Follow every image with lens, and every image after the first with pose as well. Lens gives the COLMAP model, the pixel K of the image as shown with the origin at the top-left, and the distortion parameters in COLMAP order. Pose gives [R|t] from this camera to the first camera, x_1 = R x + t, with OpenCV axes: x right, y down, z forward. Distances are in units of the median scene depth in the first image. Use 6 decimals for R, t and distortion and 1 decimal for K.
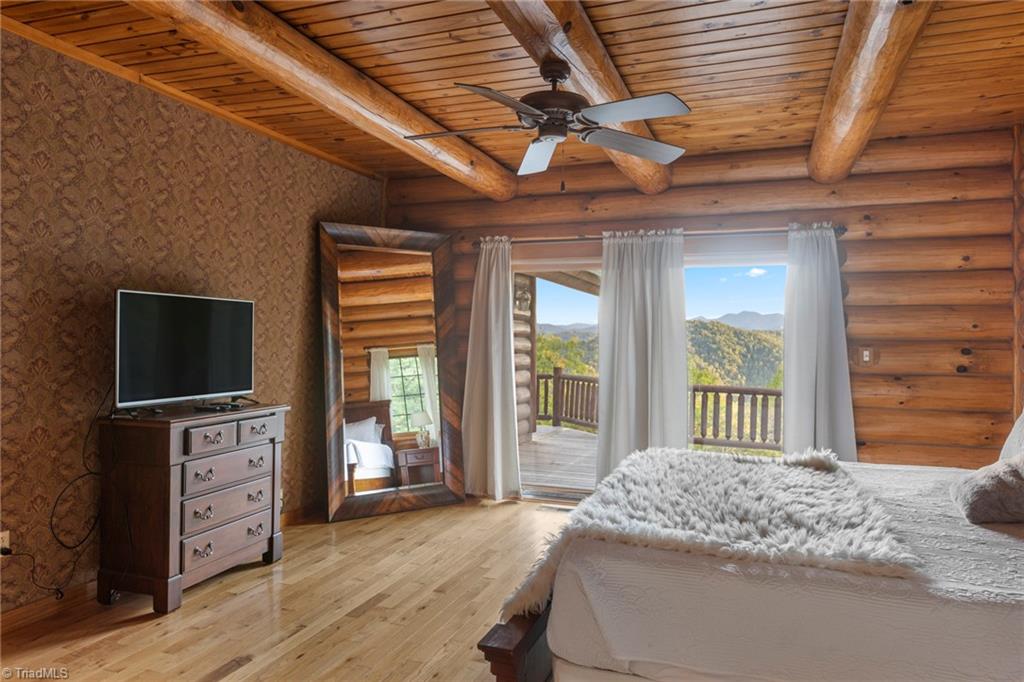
lens RADIAL K [[687.4, 0, 537.2], [0, 687.4, 344.6], [0, 0, 1]] dist [0.001004, -0.000257]
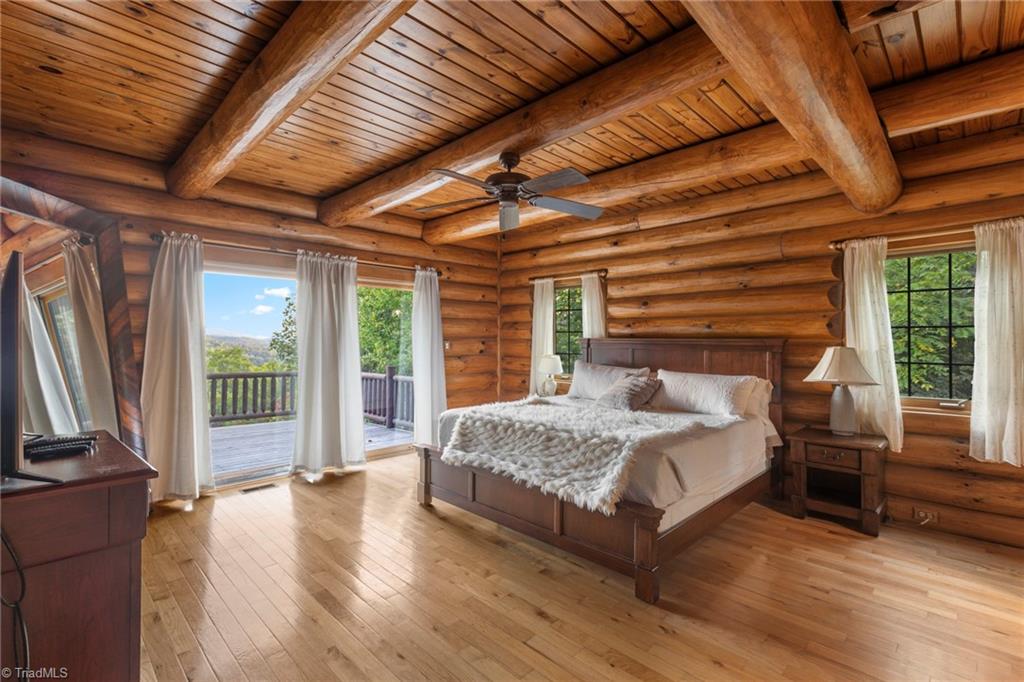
lens RADIAL K [[458.5, 0, 512.0], [0, 458.5, 341.0], [0, 0, 1]] dist [0.011216, -0.000330]
pose [[0.436483, -0.012378, 0.899627, -0.517859], [0.005337, 0.999923, 0.011168, -0.008891], [-0.899697, -0.000074, 0.436515, 0.330103]]
